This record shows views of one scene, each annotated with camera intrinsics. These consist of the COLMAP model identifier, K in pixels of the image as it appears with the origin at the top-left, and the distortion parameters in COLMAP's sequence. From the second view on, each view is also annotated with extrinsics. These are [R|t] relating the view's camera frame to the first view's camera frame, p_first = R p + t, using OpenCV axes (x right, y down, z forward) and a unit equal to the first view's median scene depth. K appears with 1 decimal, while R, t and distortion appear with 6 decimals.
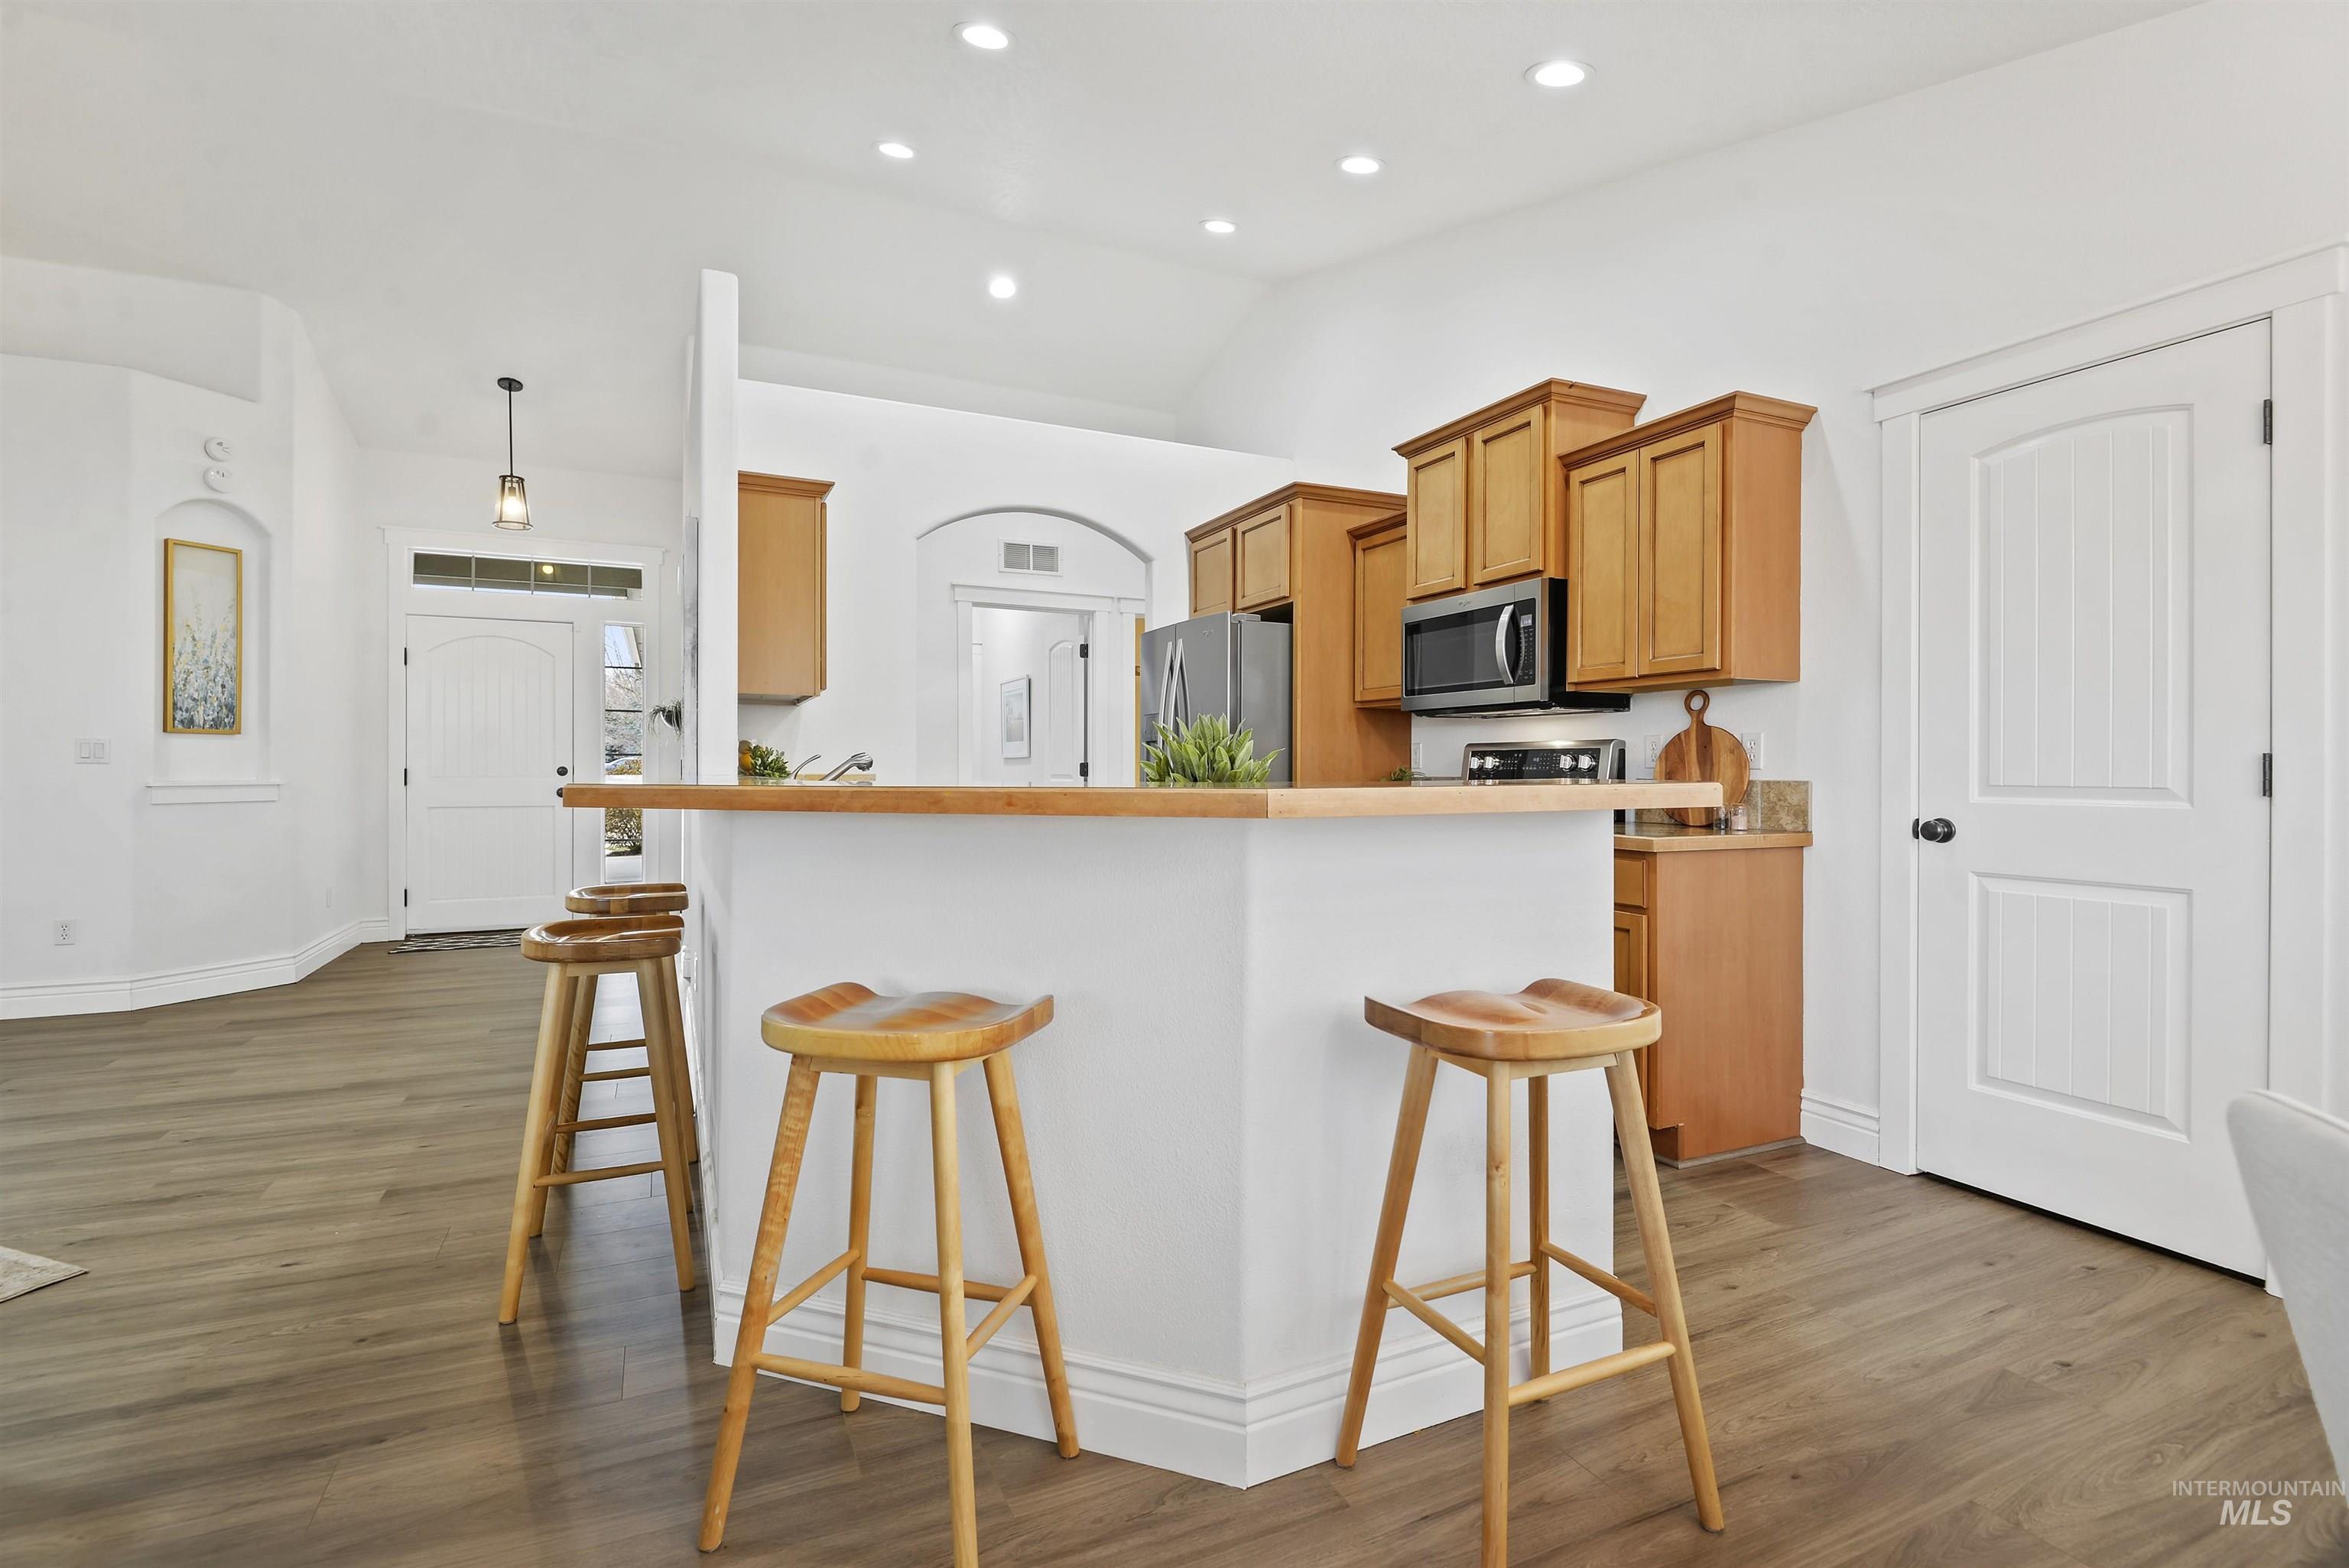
lens RADIAL K [[1084.7, 0, 1174.5], [0, 1084.7, 784.0], [0, 0, 1]] dist [-0.000793, -0.000165]
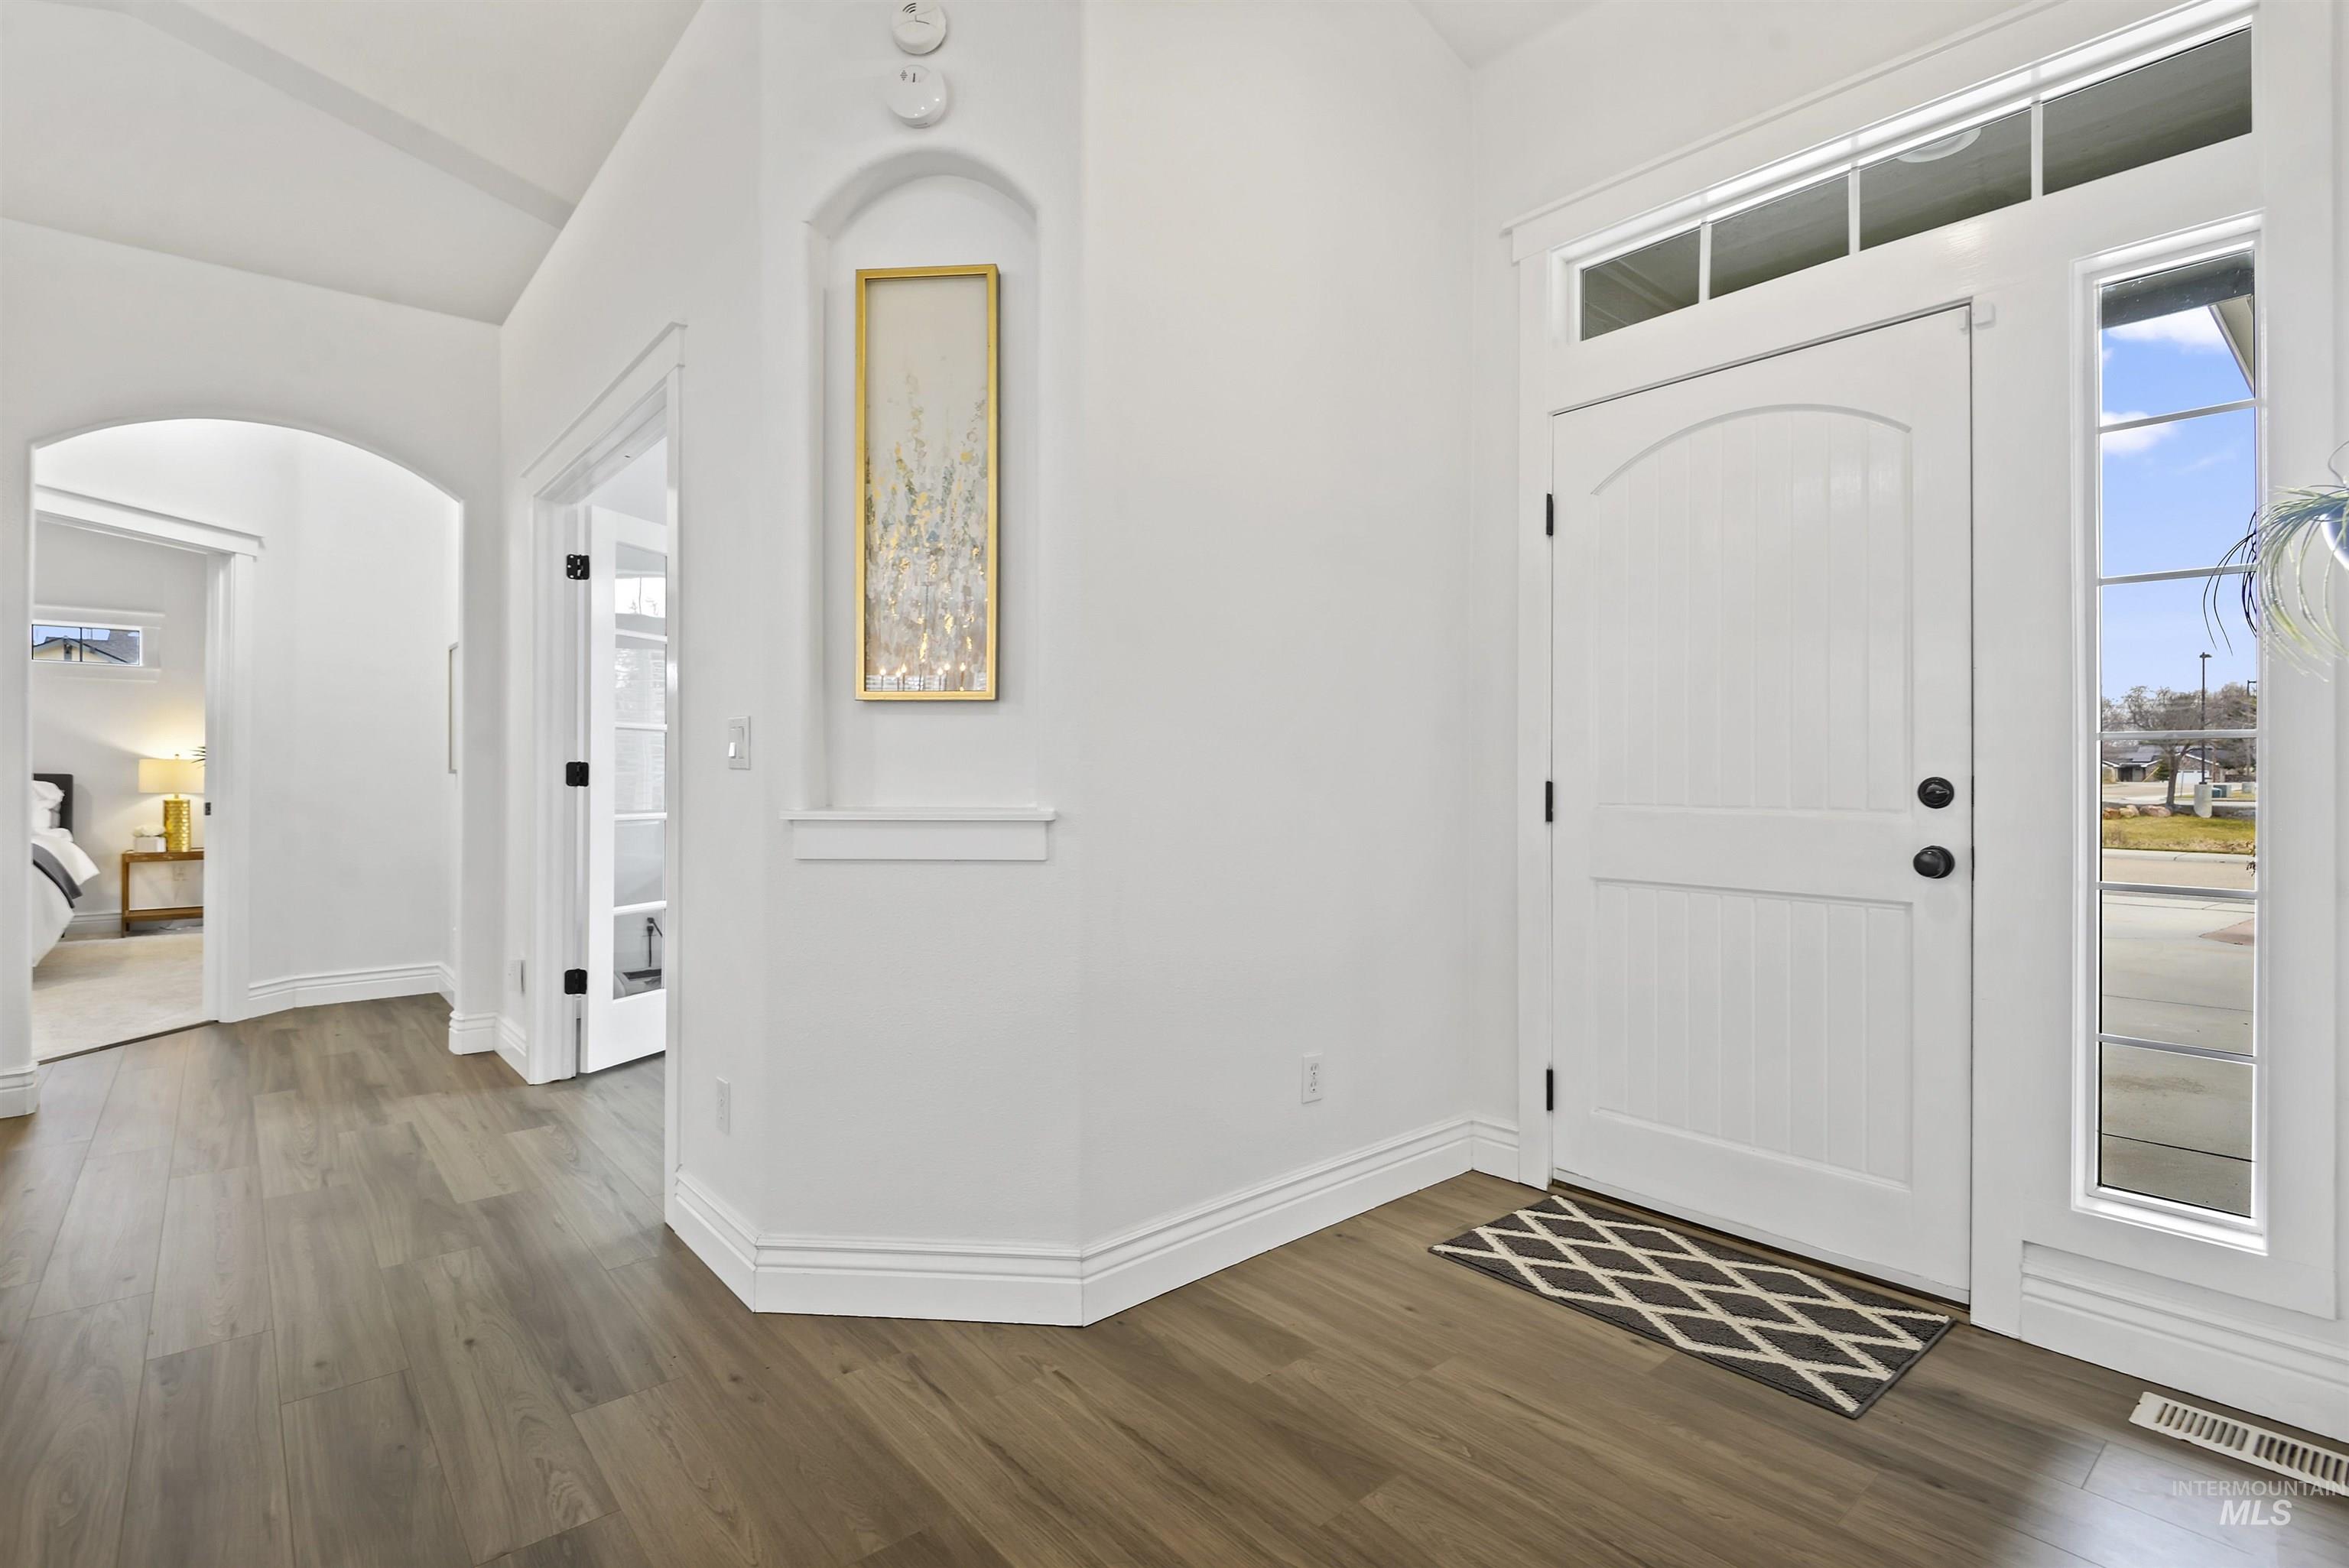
lens RADIAL K [[1100.4, 0, 1163.9], [0, 1100.4, 775.2], [0, 0, 1]] dist [0.000965, -0.000144]
pose [[0.258307, 0.001305, -0.966062, -0.428001], [-0.016901, 0.999852, -0.003168, -0.016434], [0.965915, 0.017145, 0.258290, 0.953249]]
